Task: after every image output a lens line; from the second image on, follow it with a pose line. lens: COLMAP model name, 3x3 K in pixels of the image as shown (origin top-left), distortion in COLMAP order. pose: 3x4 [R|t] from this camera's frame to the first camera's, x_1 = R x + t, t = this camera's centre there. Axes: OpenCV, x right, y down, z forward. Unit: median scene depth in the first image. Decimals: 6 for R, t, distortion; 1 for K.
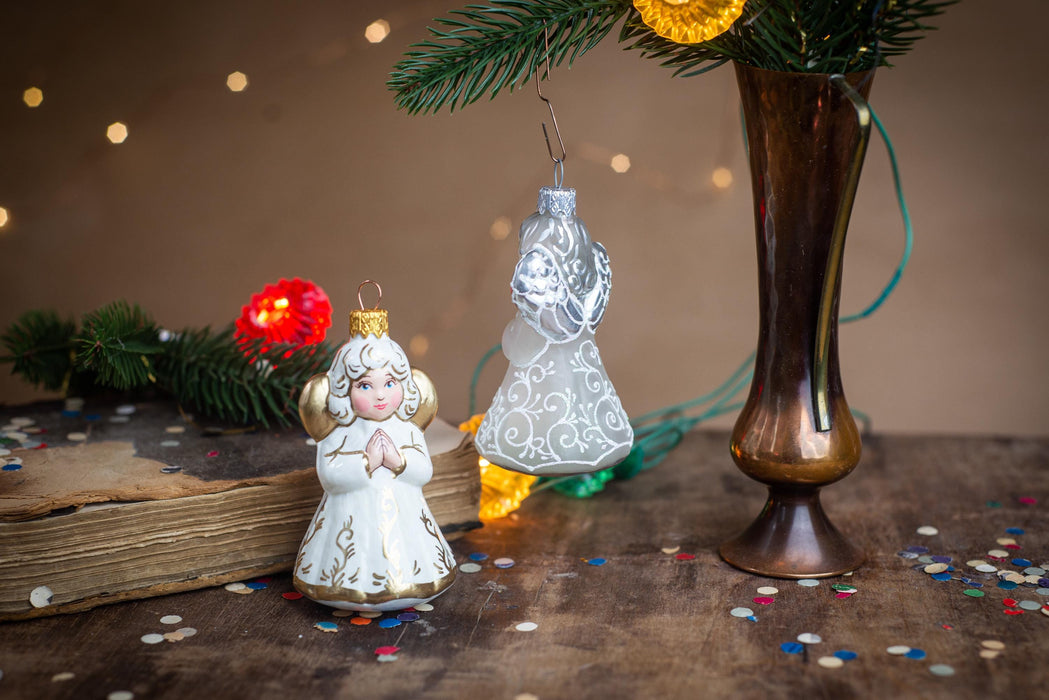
lens RADIAL K [[1682.4, 0, 524.0], [0, 1682.4, 366.8], [0, 0, 1]] dist [-0.056467, 0.099535]
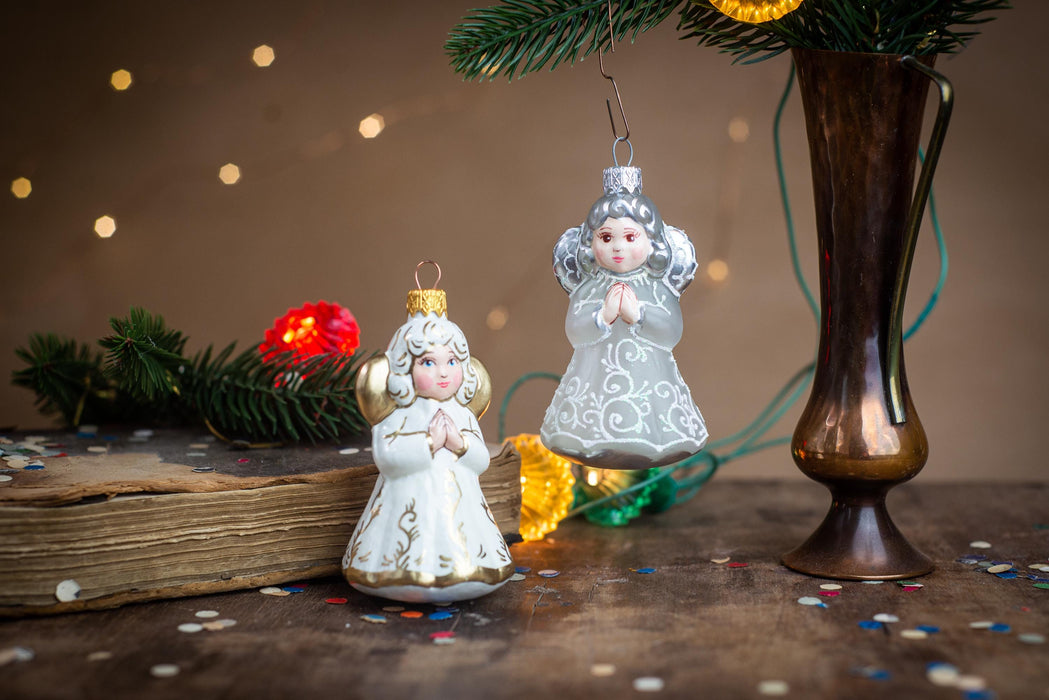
lens RADIAL K [[1682.4, 0, 524.0], [0, 1682.4, 366.8], [0, 0, 1]] dist [-0.056467, 0.099535]
pose [[0.999132, 0.002567, 0.041568, -0.072049], [0.002753, 0.991843, -0.127437, 0.133389], [-0.041556, 0.127441, 0.990975, 0.041423]]
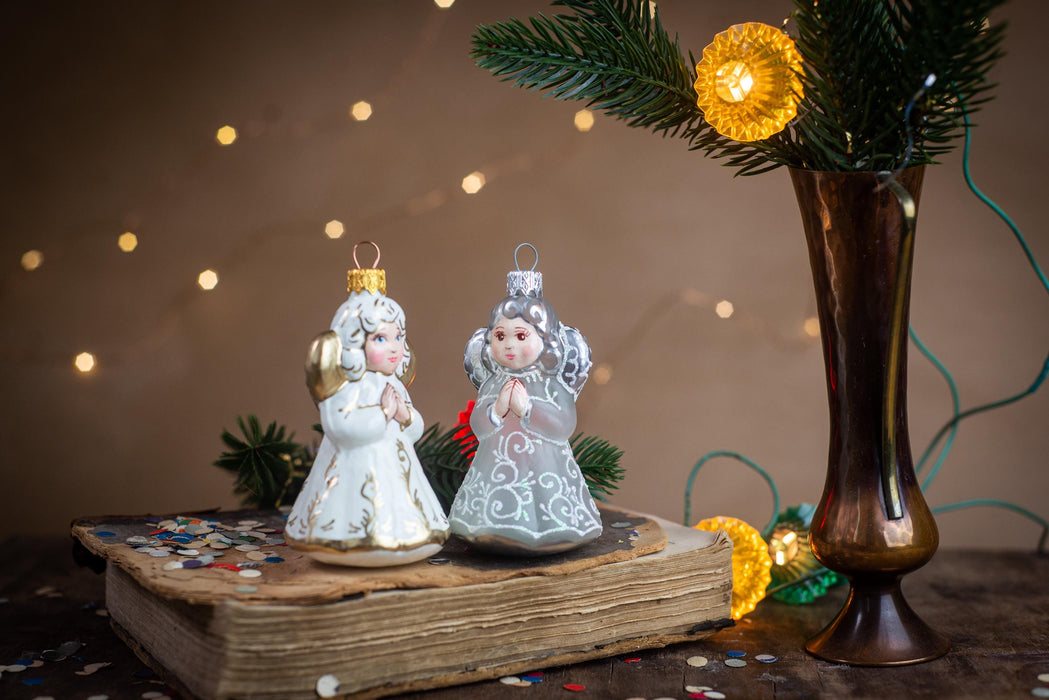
lens RADIAL K [[1682.4, 0, 524.0], [0, 1682.4, 366.8], [0, 0, 1]] dist [-0.056467, 0.099535]
pose [[0.997233, 0.006013, 0.074092, -0.249154], [0.003716, 0.991444, -0.130476, 0.081839], [-0.074243, 0.130391, 0.988679, 0.014720]]
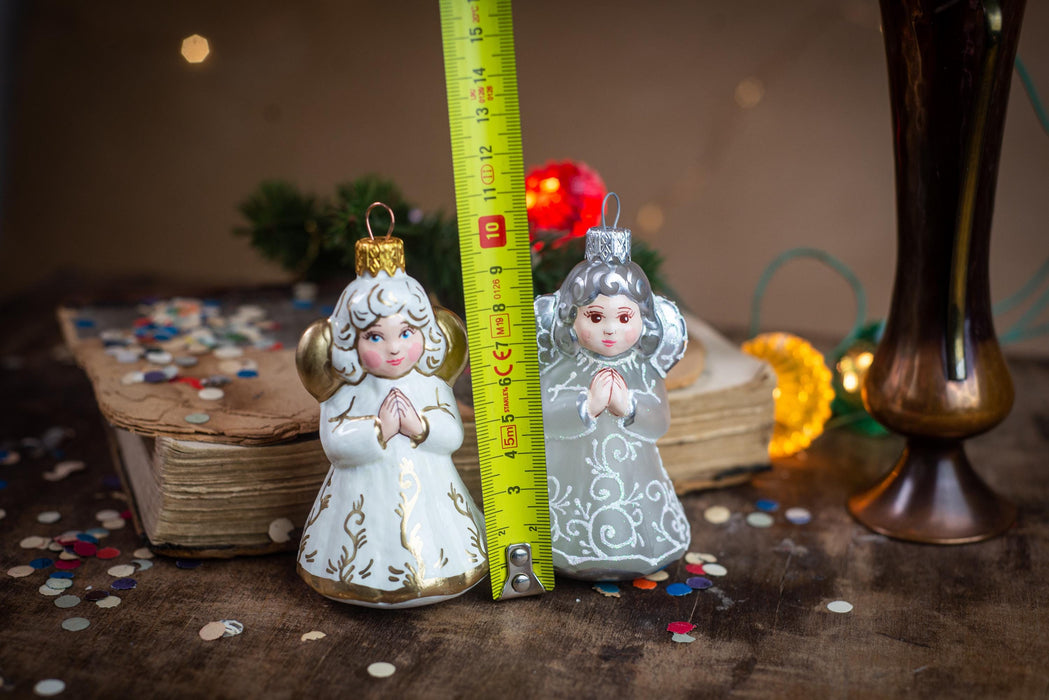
lens RADIAL K [[1703.7, 0, 524.0], [0, 1703.7, 377.1], [0, 0, 1]] dist [-0.042752, -0.020440]
pose [[0.994925, 0.065281, -0.076570, -0.098686], [-0.056523, 0.992162, 0.111448, -0.048864], [0.083246, -0.106554, 0.990816, 0.135784]]
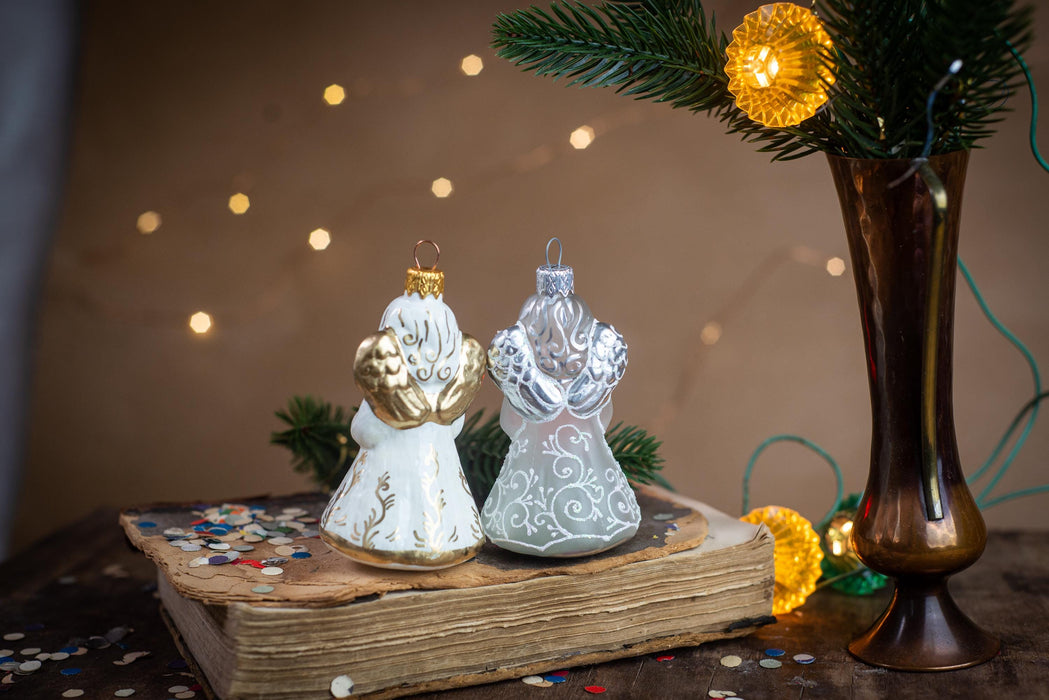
lens RADIAL K [[1682.4, 0, 524.0], [0, 1682.4, 366.8], [0, 0, 1]] dist [-0.056467, 0.099535]
pose [[0.998702, 0.000960, -0.050932, -0.134604], [-0.005021, 0.996809, -0.079670, 0.030029], [0.050693, 0.079823, 0.995519, 0.026333]]
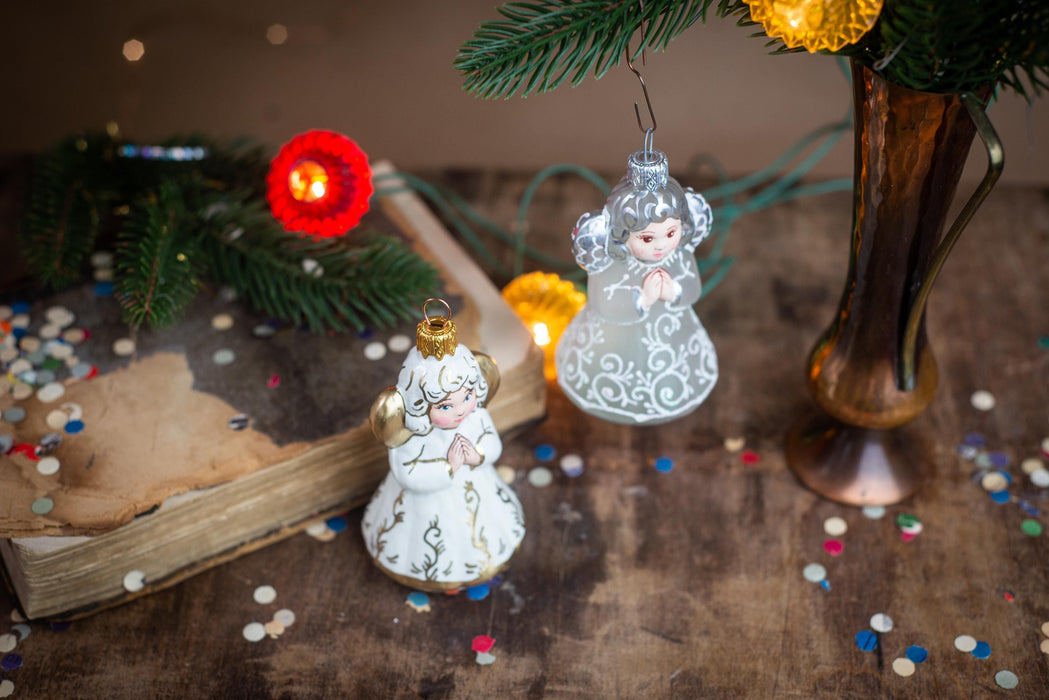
lens RADIAL K [[1682.4, 0, 524.0], [0, 1682.4, 366.8], [0, 0, 1]] dist [-0.056467, 0.099535]
pose [[0.998192, -0.041217, 0.043759, -0.090574], [0.014191, 0.868929, 0.494734, -0.479925], [-0.058415, -0.493218, 0.867942, 0.162333]]
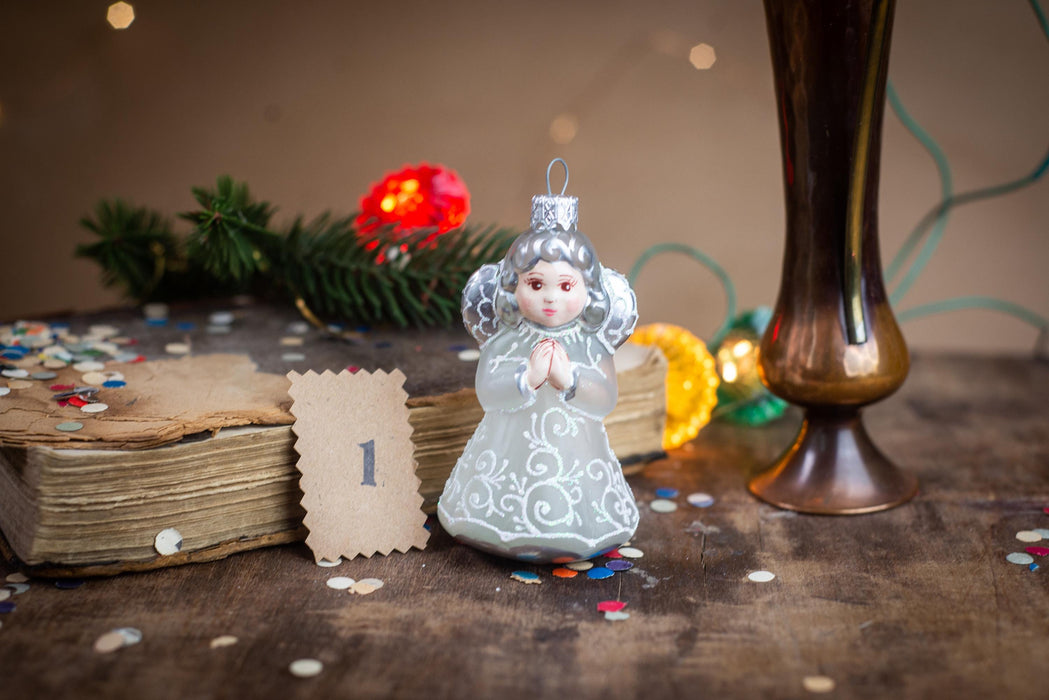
lens RADIAL K [[1703.7, 0, 524.0], [0, 1703.7, 377.1], [0, 0, 1]] dist [-0.042752, -0.020440]
pose [[0.997862, 0.005330, 0.065132, -0.170816], [-0.008040, 0.999109, 0.041424, 0.022215], [-0.064853, -0.041860, 0.997016, 0.171848]]
